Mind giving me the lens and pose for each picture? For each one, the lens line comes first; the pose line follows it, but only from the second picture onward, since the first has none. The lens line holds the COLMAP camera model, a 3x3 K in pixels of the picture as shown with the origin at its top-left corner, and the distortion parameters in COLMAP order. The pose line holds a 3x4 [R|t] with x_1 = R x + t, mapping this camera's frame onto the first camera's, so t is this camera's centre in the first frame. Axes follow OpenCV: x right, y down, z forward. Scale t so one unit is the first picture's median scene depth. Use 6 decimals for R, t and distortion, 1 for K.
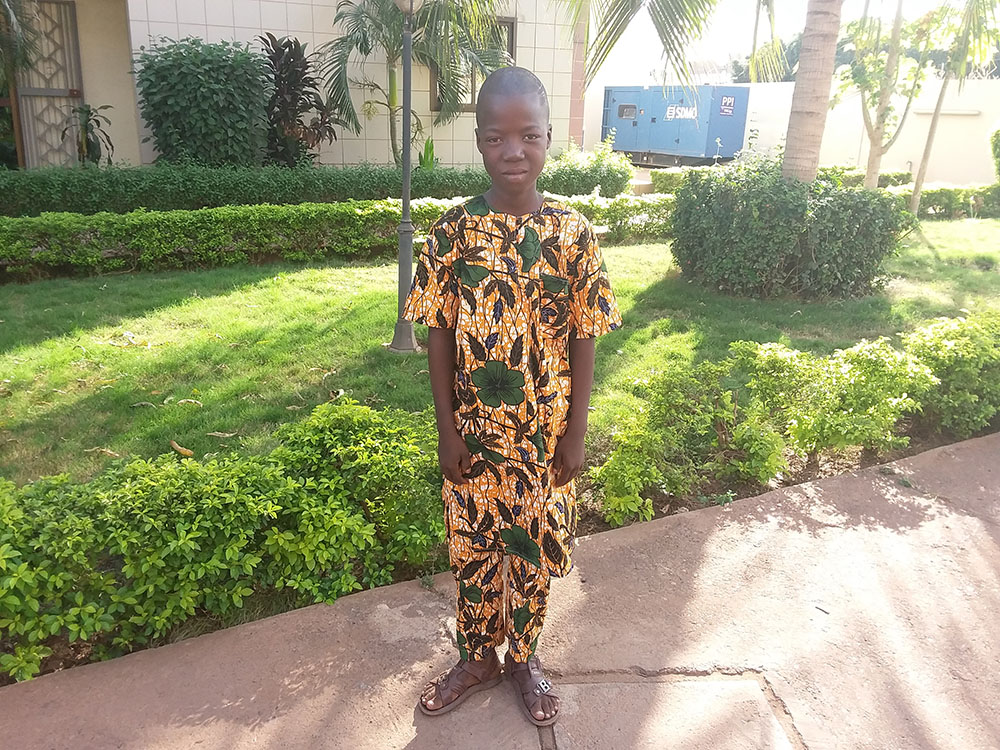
lens RADIAL K [[805.3, 0, 500.0], [0, 805.3, 375.0], [0, 0, 1]] dist [0.086176, -0.127387]
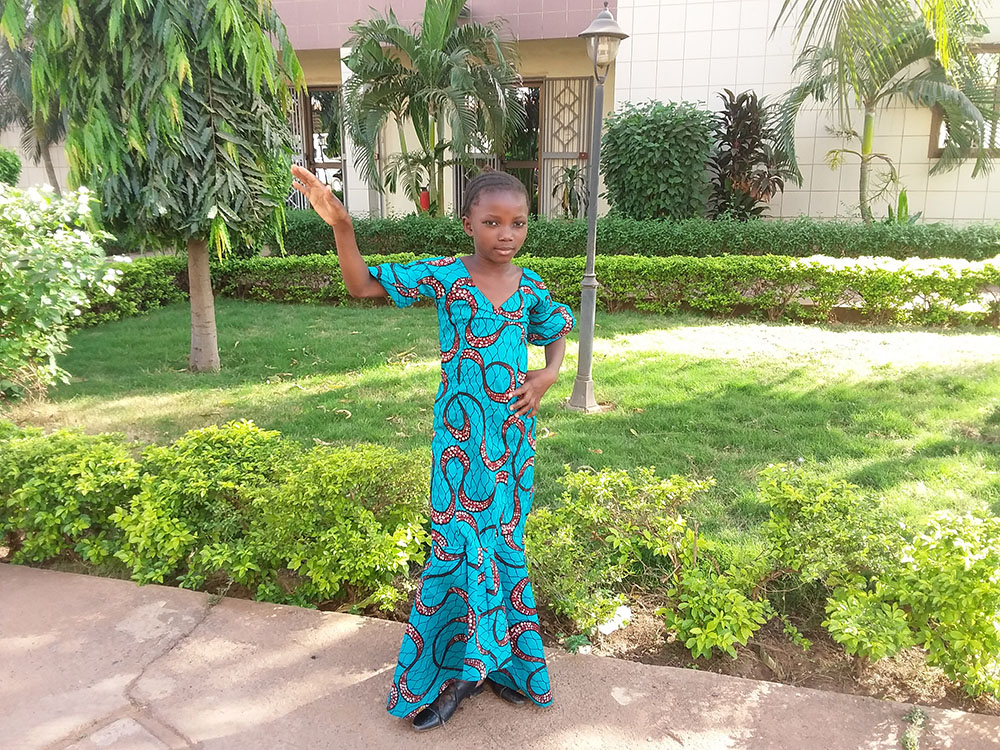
lens RADIAL K [[812.7, 0, 491.5], [0, 812.7, 350.1], [0, 0, 1]] dist [0.128240, -0.210212]
pose [[0.726194, 0.128728, -0.675331, 0.250263], [-0.190794, 0.981463, -0.018083, -0.033374], [0.660485, 0.141981, 0.737293, 0.115357]]
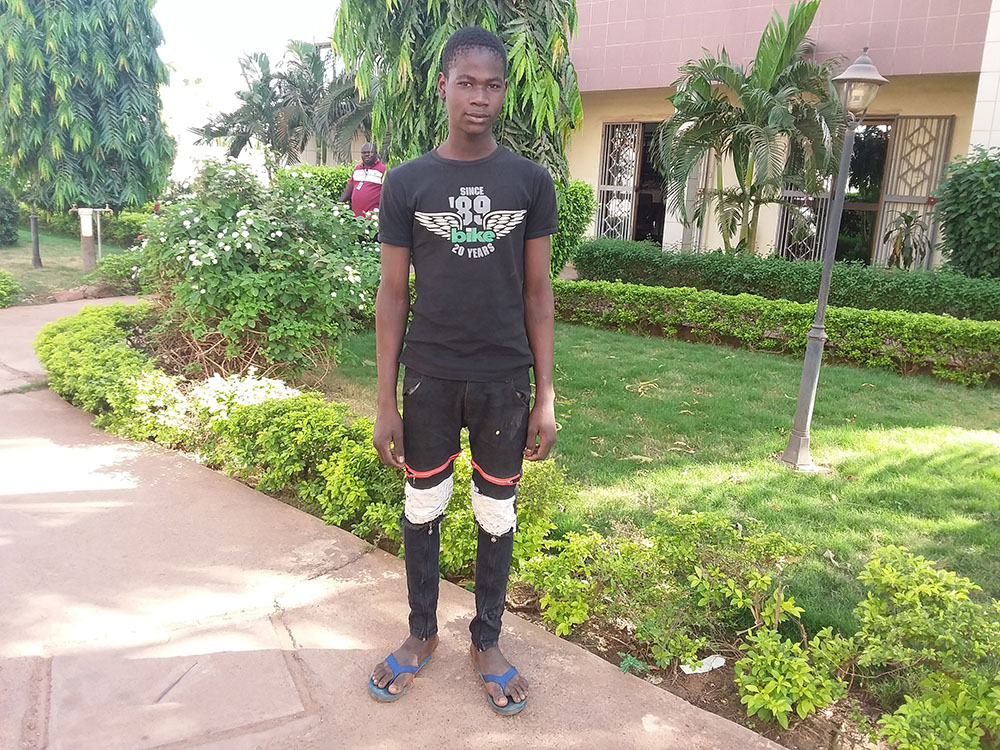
lens RADIAL K [[808.6, 0, 483.3], [0, 808.6, 348.2], [0, 0, 1]] dist [0.125066, -0.195291]
pose [[0.360485, 0.178787, -0.915470, 0.323770], [-0.322929, 0.944685, 0.057333, -0.052589], [0.875082, 0.274964, 0.398280, 0.162153]]
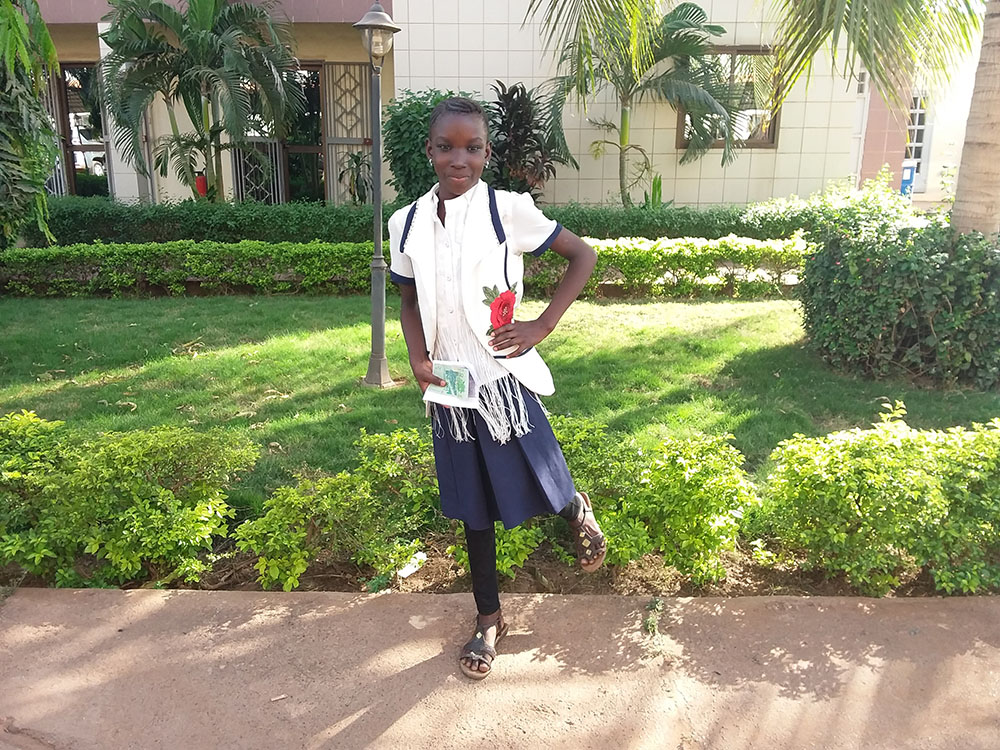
lens RADIAL K [[820.3, 0, 496.0], [0, 820.3, 355.3], [0, 0, 1]] dist [0.131886, -0.232753]
pose [[0.876211, 0.098790, -0.471693, 0.273985], [-0.132929, 0.990338, -0.039514, -0.025448], [0.463231, 0.097324, 0.880877, 0.090885]]
